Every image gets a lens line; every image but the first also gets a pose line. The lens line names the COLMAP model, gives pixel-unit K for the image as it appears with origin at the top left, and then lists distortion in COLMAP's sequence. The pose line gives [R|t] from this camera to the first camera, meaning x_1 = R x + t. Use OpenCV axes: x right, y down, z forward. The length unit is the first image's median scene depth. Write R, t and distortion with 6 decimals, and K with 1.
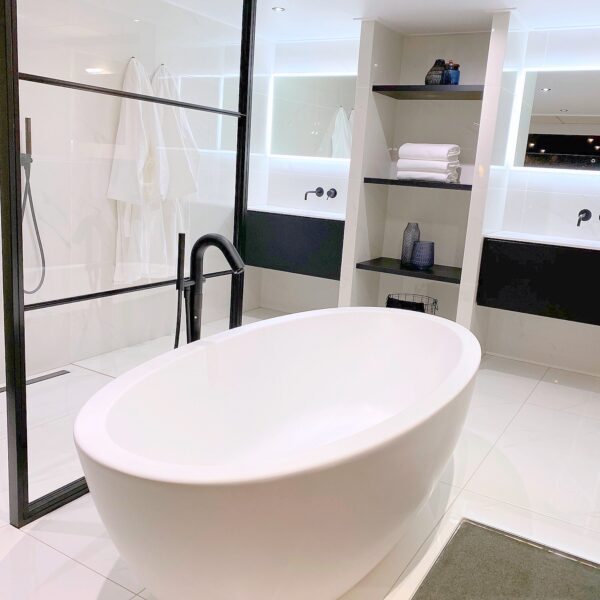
lens RADIAL K [[615.6, 0, 301.6], [0, 615.6, 292.0], [0, 0, 1]] dist [0.022717, -0.013438]
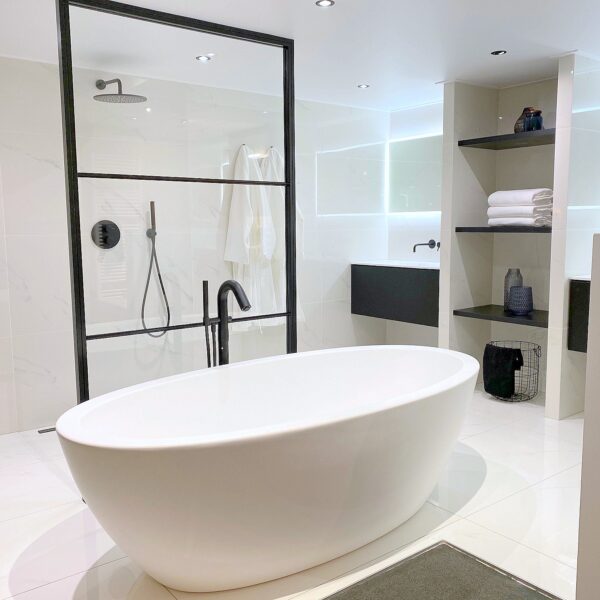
lens RADIAL K [[618.6, 0, 300.0], [0, 618.6, 300.0], [0, 0, 1]] dist [0.013588, 0.003200]
pose [[0.927926, -0.030337, -0.371528, 0.251011], [-0.003209, 0.995996, -0.089341, 0.031092], [0.372750, 0.084094, 0.924113, -0.054877]]
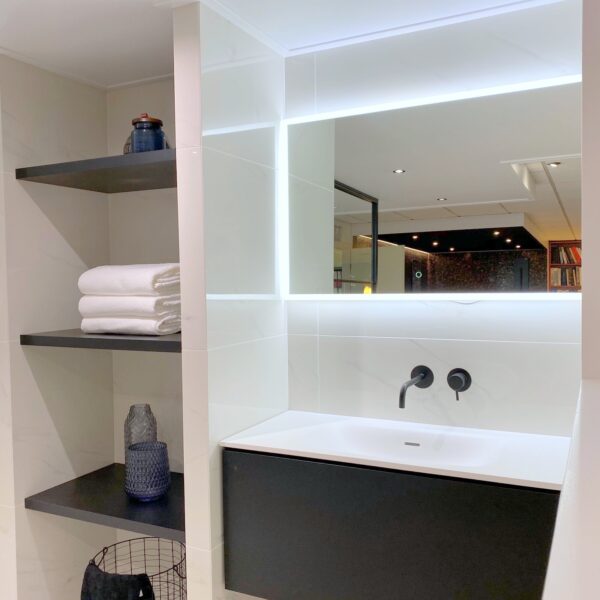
lens RADIAL K [[615.6, 0, 301.6], [0, 615.6, 292.0], [0, 0, 1]] dist [0.022717, -0.013438]
pose [[0.994001, -0.085325, 0.068428, 0.320474], [0.096022, 0.980330, -0.172430, -0.111696], [-0.052369, 0.177966, 0.982642, 0.474687]]
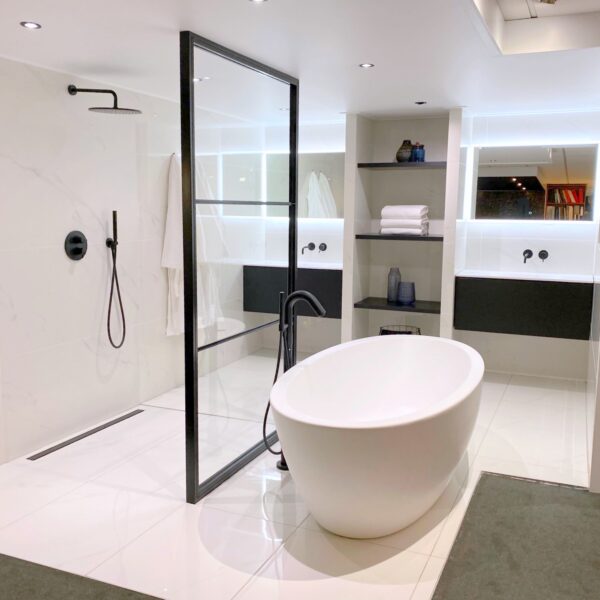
lens RADIAL K [[652.5, 0, 300.0], [0, 652.5, 300.0], [0, 0, 1]] dist [0.058609, -0.021039]
pose [[0.989831, -0.074557, 0.121144, -0.187331], [0.080904, 0.995549, -0.048334, 0.000217], [-0.117001, 0.057643, 0.991458, -0.303577]]
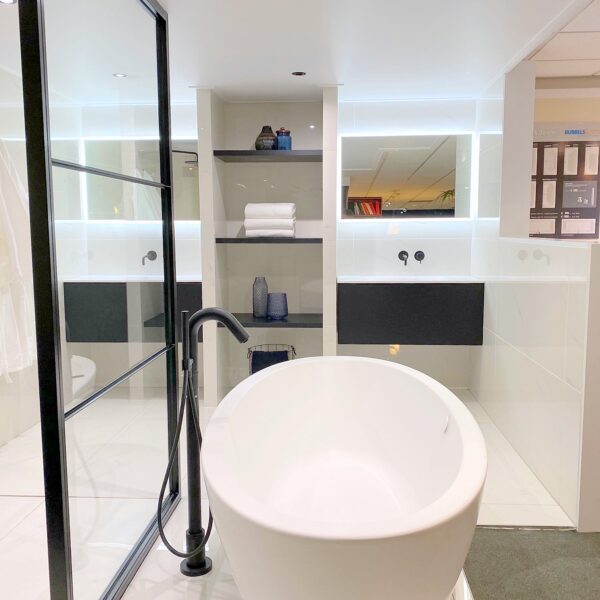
lens RADIAL K [[622.0, 0, 300.0], [0, 622.0, 300.0], [0, 0, 1]] dist [0.121653, -0.261871]
pose [[0.886090, -0.122423, 0.447055, -0.259306], [0.154233, 0.987403, -0.035307, -0.027942], [-0.437101, 0.100236, 0.893809, 0.022873]]
